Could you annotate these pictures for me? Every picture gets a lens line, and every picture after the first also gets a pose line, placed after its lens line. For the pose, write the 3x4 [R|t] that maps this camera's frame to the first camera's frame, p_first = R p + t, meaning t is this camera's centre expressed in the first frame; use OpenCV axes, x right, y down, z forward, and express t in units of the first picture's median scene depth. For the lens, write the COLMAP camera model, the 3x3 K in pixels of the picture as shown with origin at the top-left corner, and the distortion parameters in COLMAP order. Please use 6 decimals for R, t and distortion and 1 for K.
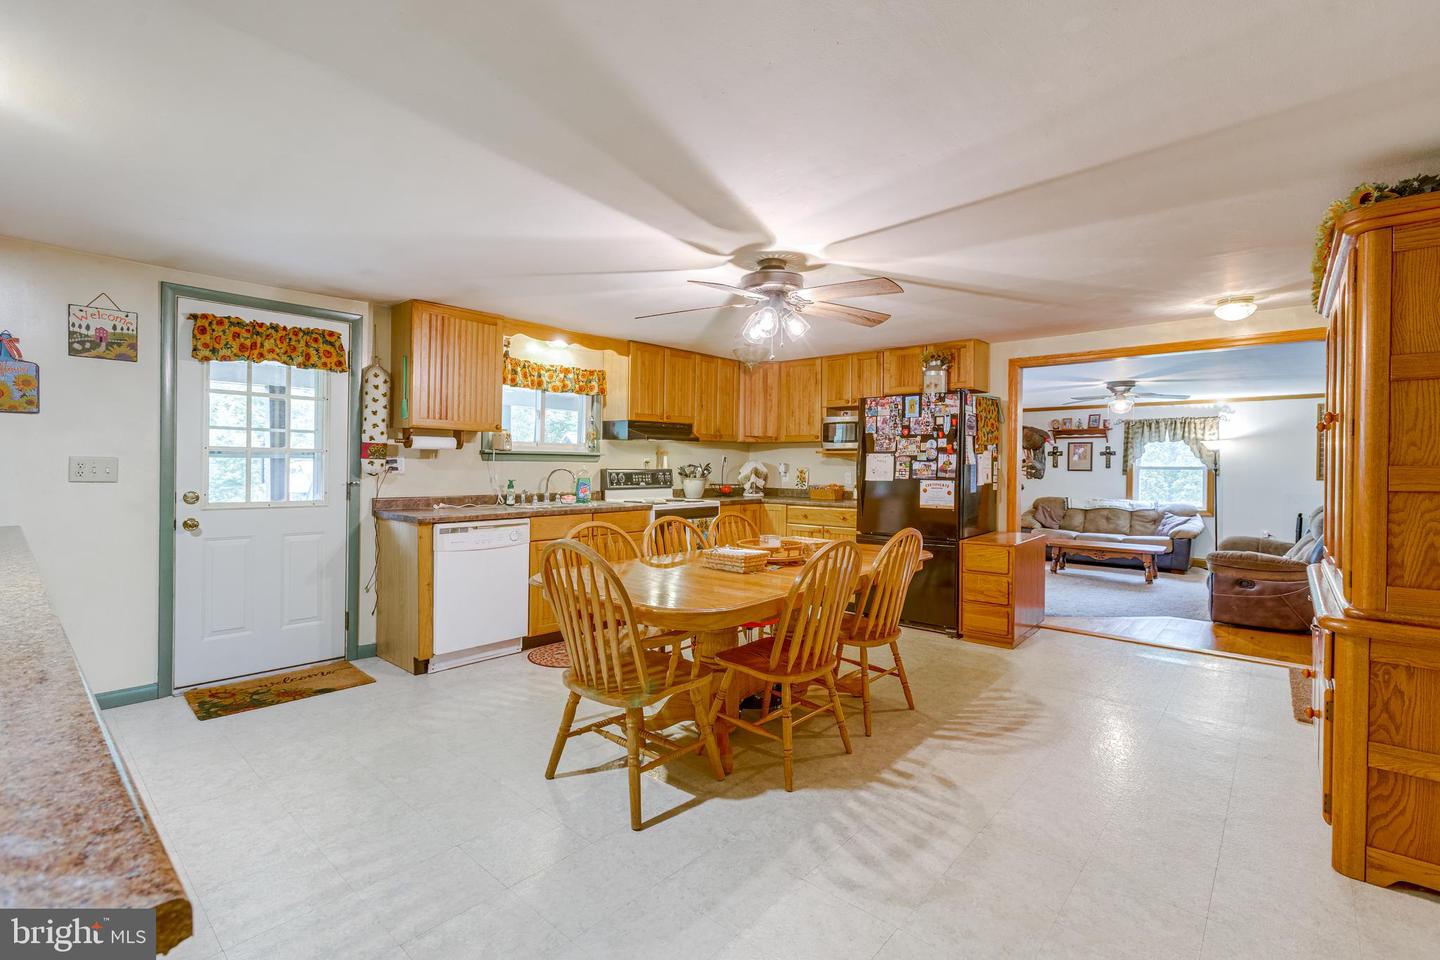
lens RADIAL K [[646.4, 0, 718.3], [0, 646.4, 457.6], [0, 0, 1]] dist [-0.002893, 0.000111]
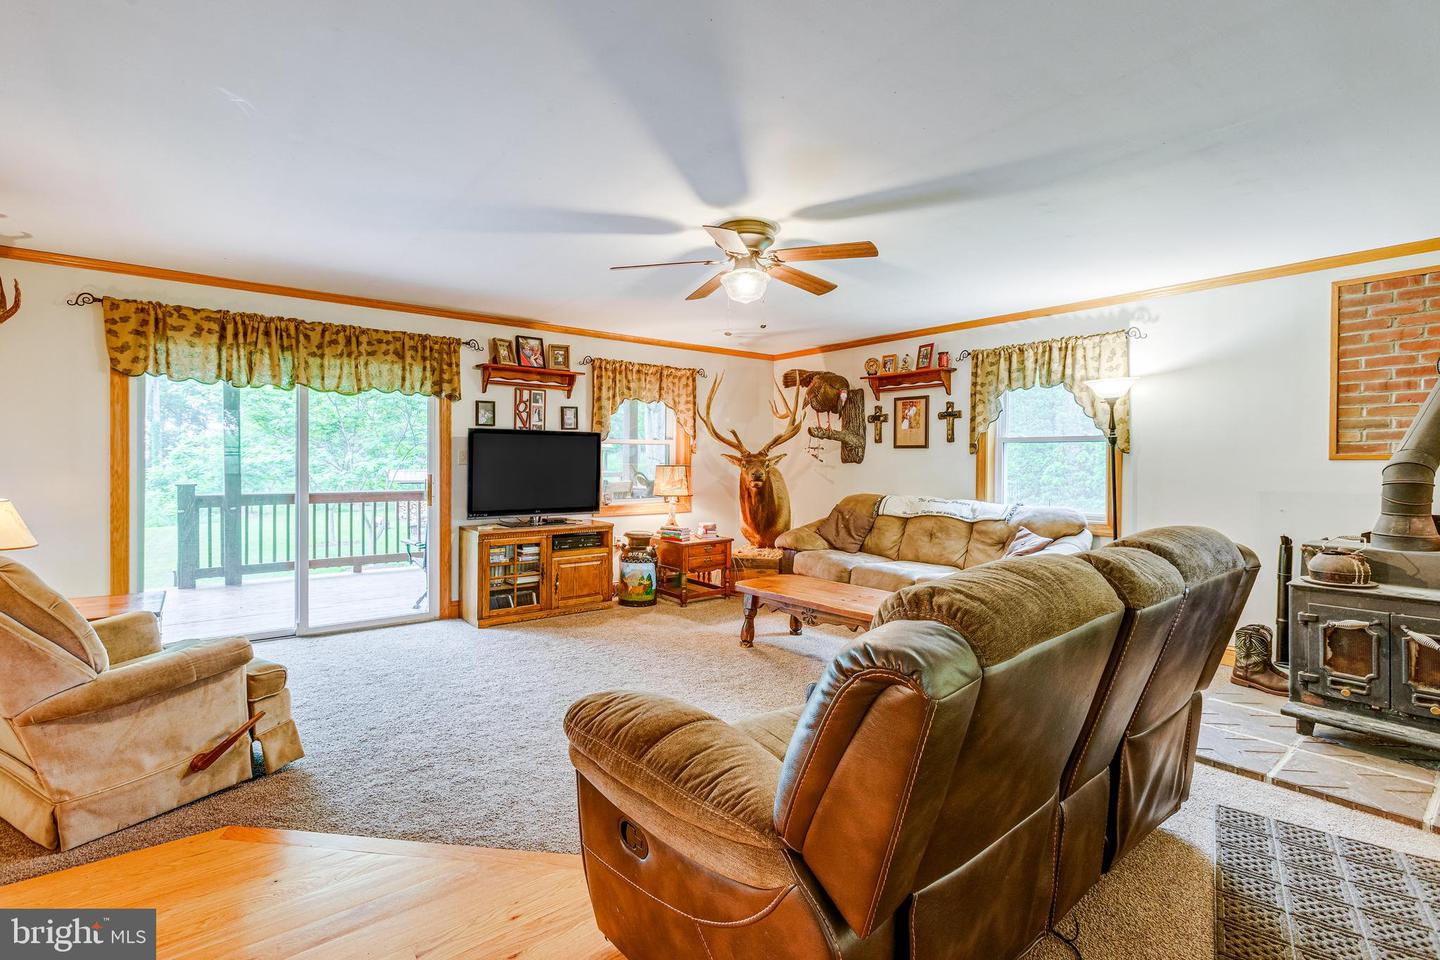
lens RADIAL K [[670.9, 0, 717.6], [0, 670.9, 454.2], [0, 0, 1]] dist [0.003458, -0.010023]
pose [[0.984130, -0.006551, -0.177329, 0.523717], [0.007325, 0.999966, 0.003710, 0.023606], [0.177299, -0.004950, 0.984145, 0.418882]]
